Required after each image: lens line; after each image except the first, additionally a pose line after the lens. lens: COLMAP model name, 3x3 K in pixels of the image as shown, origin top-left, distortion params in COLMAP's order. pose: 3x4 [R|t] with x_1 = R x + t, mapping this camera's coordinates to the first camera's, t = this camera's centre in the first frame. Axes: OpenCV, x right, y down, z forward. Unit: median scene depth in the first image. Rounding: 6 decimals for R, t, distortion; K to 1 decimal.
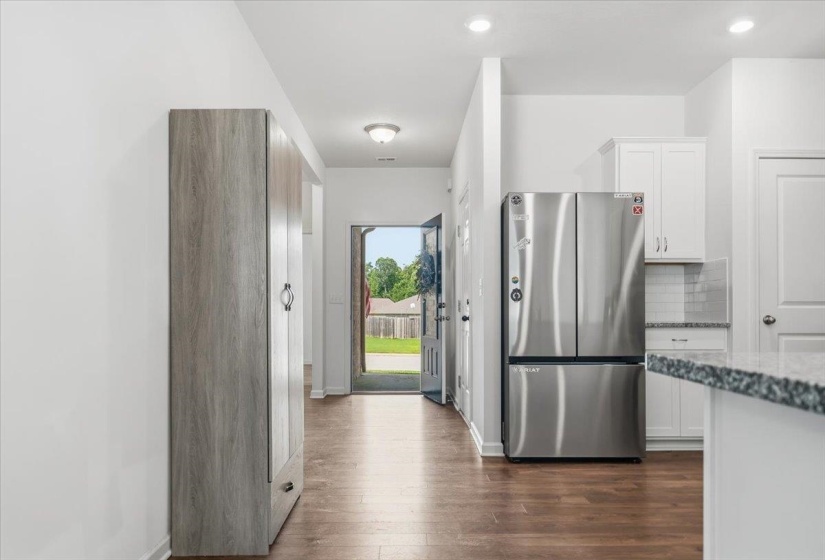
lens RADIAL K [[558.9, 0, 411.3], [0, 558.9, 308.0], [0, 0, 1]] dist [0.004740, 0.002798]
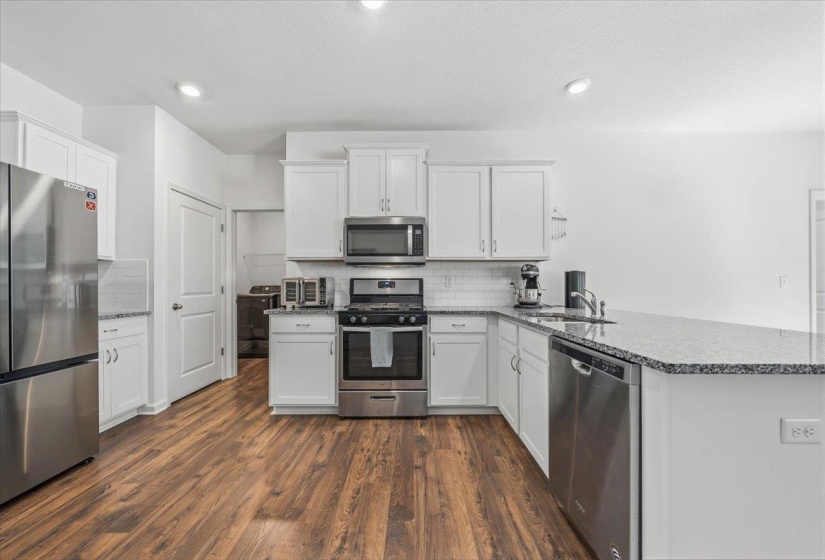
lens RADIAL K [[306.5, 0, 411.8], [0, 306.5, 284.1], [0, 0, 1]] dist [-0.002547, -0.000255]
pose [[0.017691, 0.003019, 0.999839, -0.124052], [-0.003750, 0.999989, -0.002953, -0.037100], [-0.999836, -0.003697, 0.017702, 0.424257]]
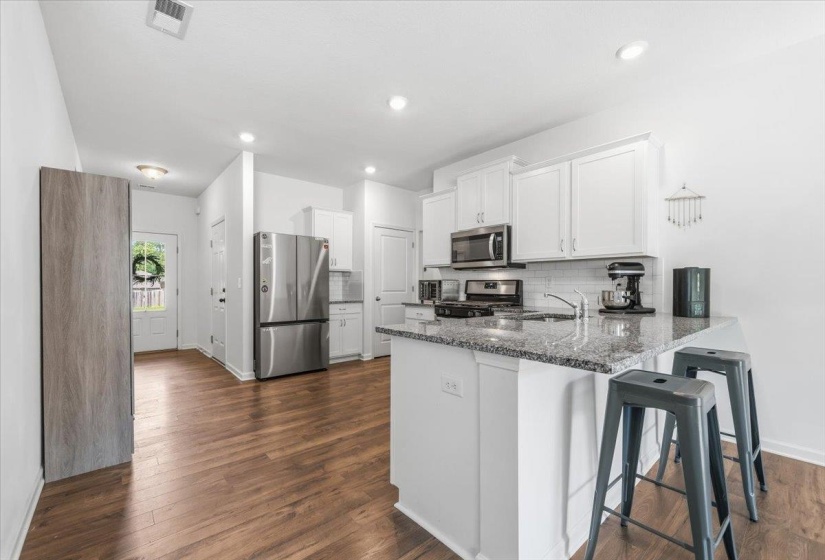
lens RADIAL K [[342.3, 0, 412.3], [0, 342.3, 289.2], [0, 0, 1]] dist [-0.000277, -0.001530]
pose [[0.758657, -0.003852, 0.651478, -0.169728], [-0.006293, 0.999893, 0.013241, -0.039123], [-0.651459, -0.014145, 0.758552, -0.152010]]
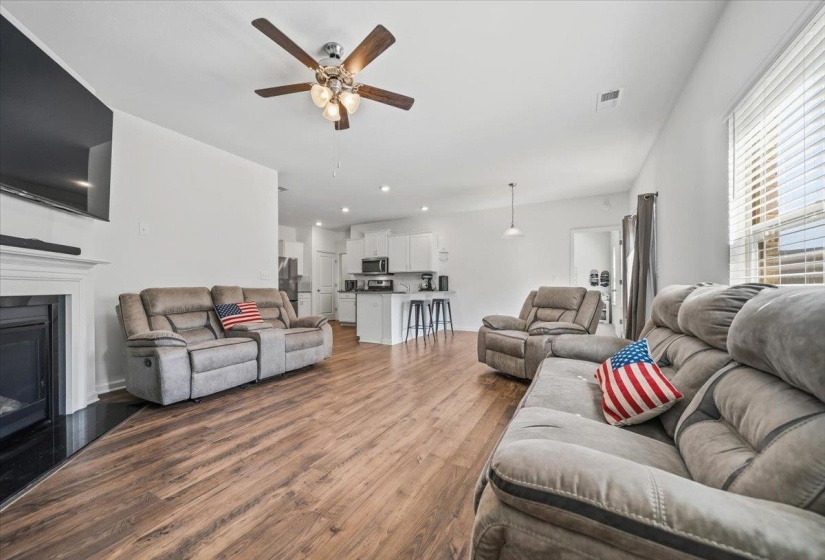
lens RADIAL K [[306.5, 0, 411.4], [0, 306.5, 284.0], [0, 0, 1]] dist [-0.002547, -0.000255]
pose [[0.478258, 0.010915, 0.878151, -1.102216], [-0.000212, 0.999924, -0.012313, 0.000843], [-0.878219, 0.005703, 0.478224, -0.745661]]
